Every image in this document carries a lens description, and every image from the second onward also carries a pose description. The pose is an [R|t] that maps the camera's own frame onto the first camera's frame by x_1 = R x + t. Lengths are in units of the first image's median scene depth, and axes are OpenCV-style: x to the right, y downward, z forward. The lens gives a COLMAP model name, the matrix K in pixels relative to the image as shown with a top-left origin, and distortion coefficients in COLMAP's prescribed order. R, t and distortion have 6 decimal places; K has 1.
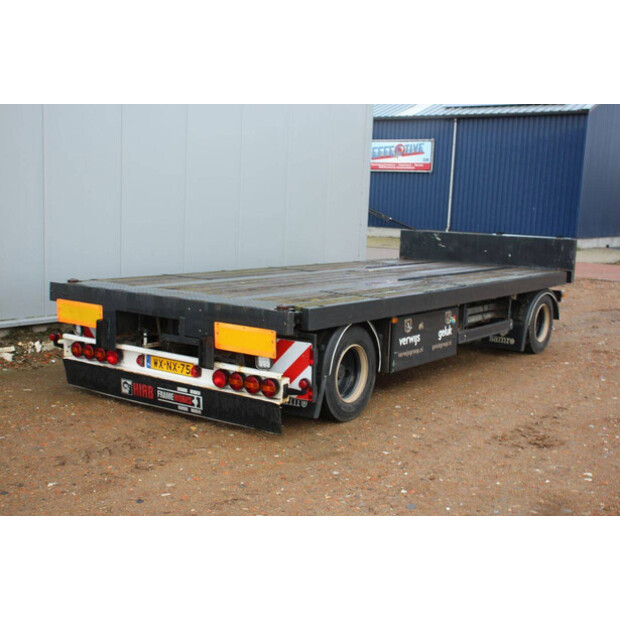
lens RADIAL K [[836.9, 0, 306.6], [0, 836.9, 314.1], [0, 0, 1]] dist [0.056747, 0.000000]
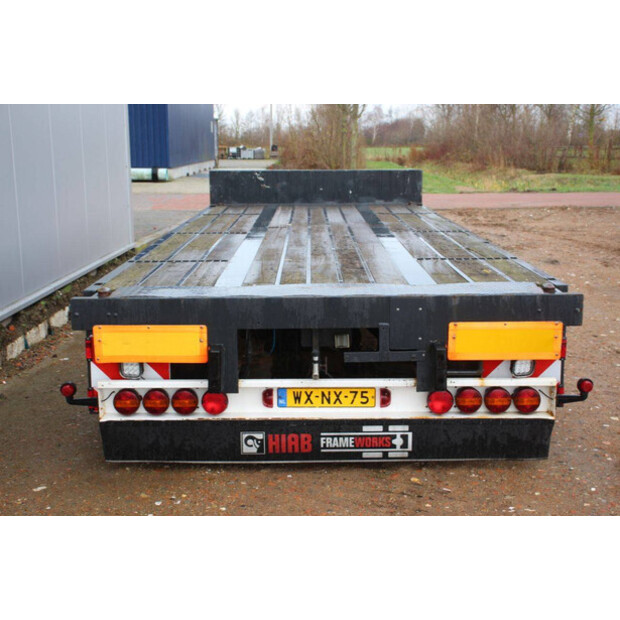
lens RADIAL K [[861.0, 0, 305.5], [0, 861.0, 311.5], [0, 0, 1]] dist [0.072515, 0.000000]
pose [[0.814208, -0.157956, 0.558672, -0.545407], [0.116248, 0.987146, 0.109680, -0.082867], [-0.568815, -0.024358, 0.822104, 0.441852]]
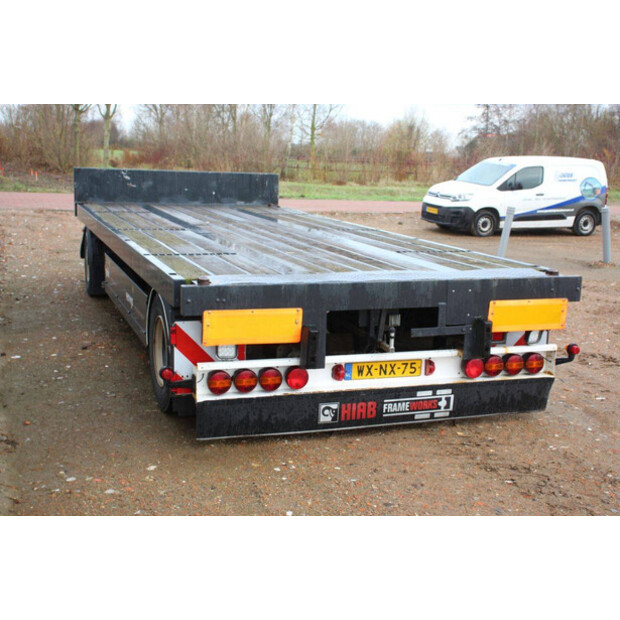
lens RADIAL K [[861.0, 0, 311.0], [0, 861.0, 307.4], [0, 0, 1]] dist [0.072515, 0.000000]
pose [[0.558160, -0.169271, 0.812283, -0.828388], [0.096640, 0.985569, 0.138976, -0.110752], [-0.824086, 0.000928, 0.566464, 0.599683]]
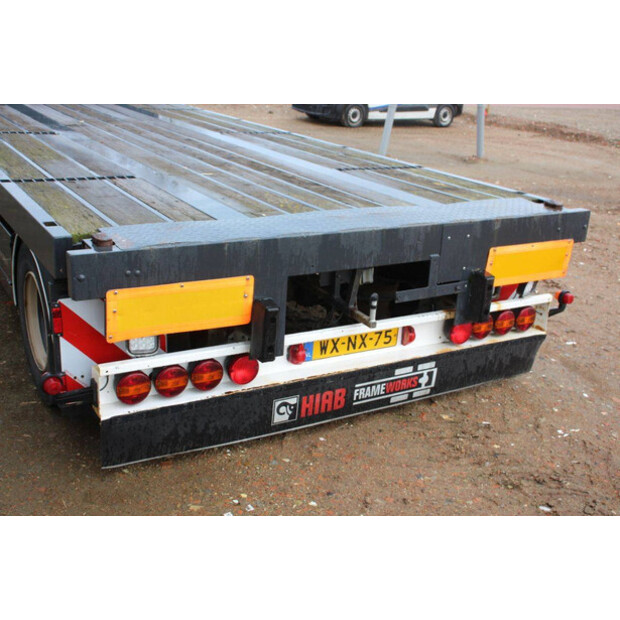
lens RADIAL K [[756.2, 0, 311.9], [0, 756.2, 308.8], [0, 0, 1]] dist [0.018534, 0.000000]
pose [[0.397559, -0.317615, 0.860853, -0.609021], [0.074678, 0.946268, 0.314642, -0.125199], [-0.914533, -0.060802, 0.399916, 0.811493]]
